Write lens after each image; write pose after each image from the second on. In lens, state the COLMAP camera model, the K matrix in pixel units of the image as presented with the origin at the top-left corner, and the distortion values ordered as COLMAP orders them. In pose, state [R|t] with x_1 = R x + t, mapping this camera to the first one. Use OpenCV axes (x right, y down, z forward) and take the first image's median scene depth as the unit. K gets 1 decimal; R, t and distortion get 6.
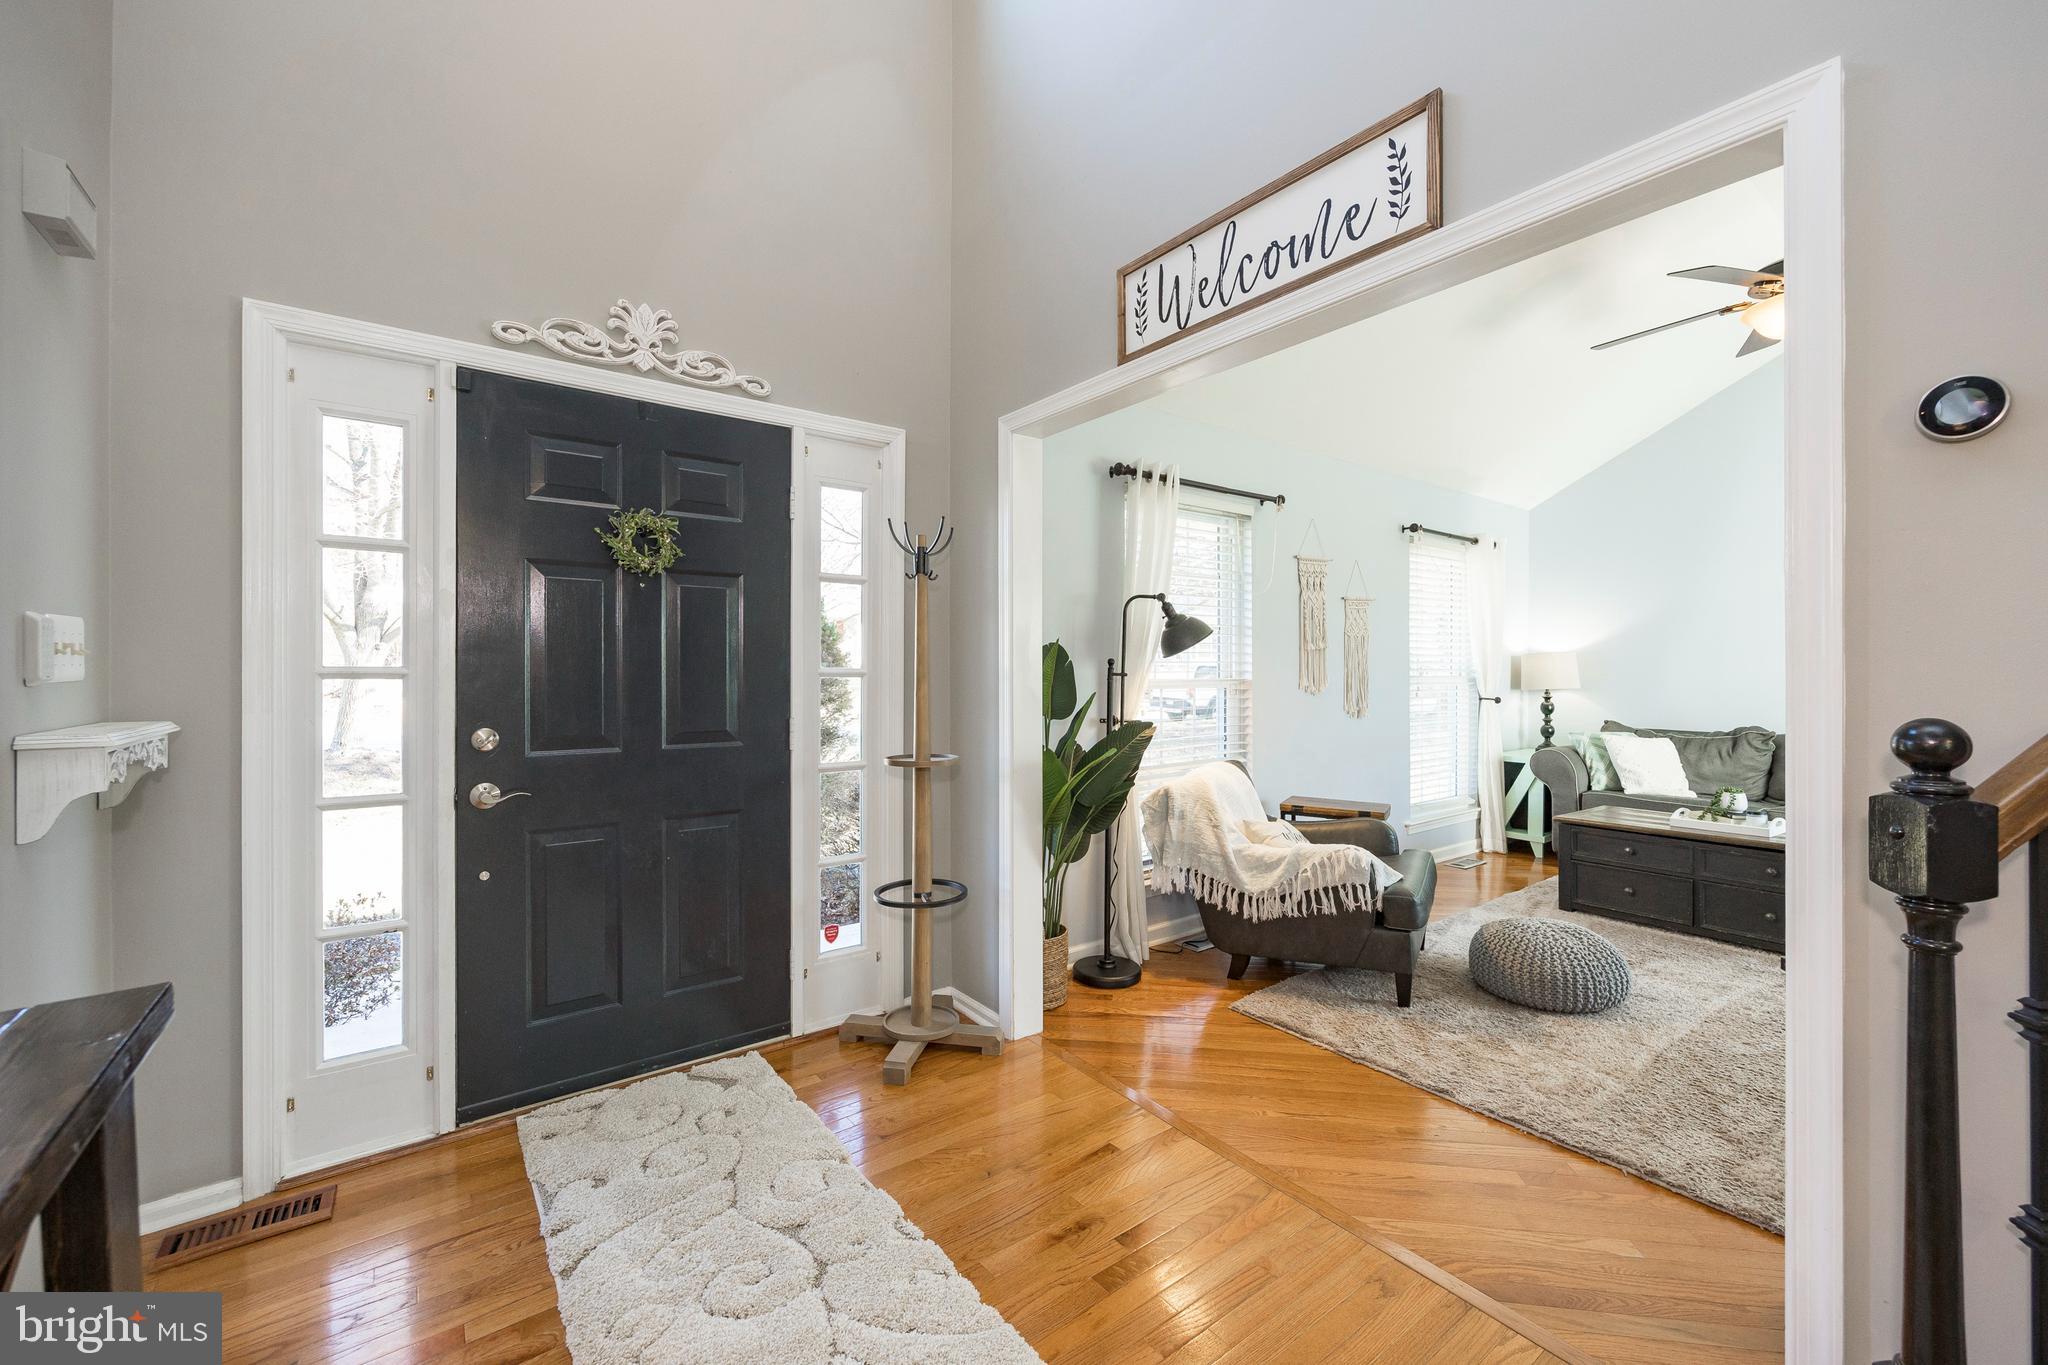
lens RADIAL K [[815.7, 0, 1026.5], [0, 815.7, 678.4], [0, 0, 1]] dist [-0.001513, 0.000130]
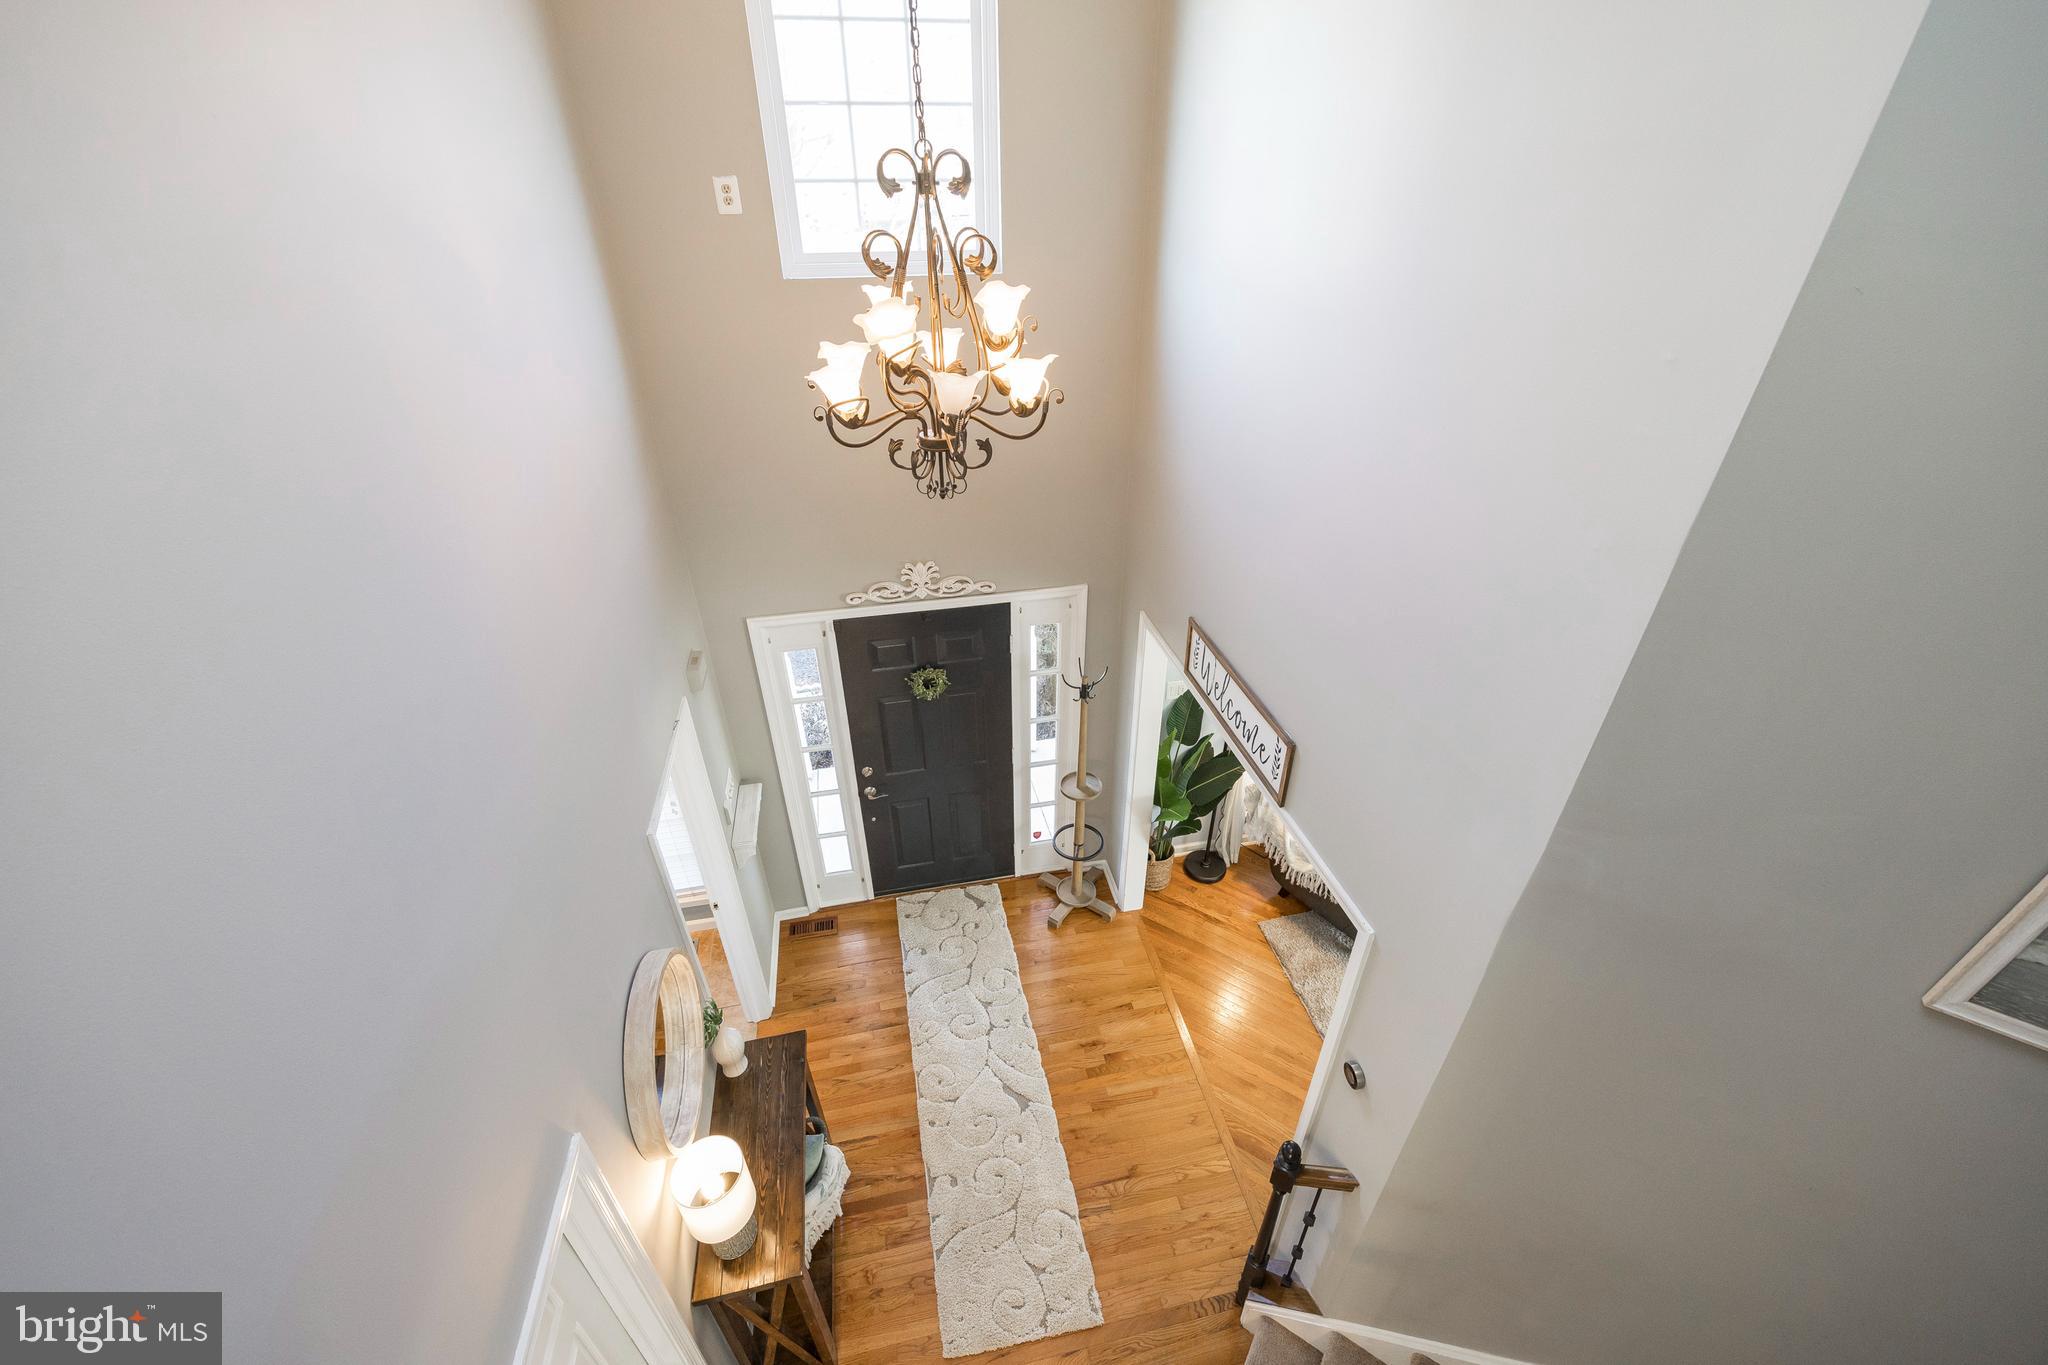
lens RADIAL K [[815.7, 0, 1023.0], [0, 815.7, 686.7], [0, 0, 1]] dist [-0.001513, 0.000130]
pose [[0.905375, 0.224219, -0.360585, 0.405469], [0.005422, 0.843036, 0.537830, -1.207653], [0.424578, -0.488893, 0.762048, -0.327539]]
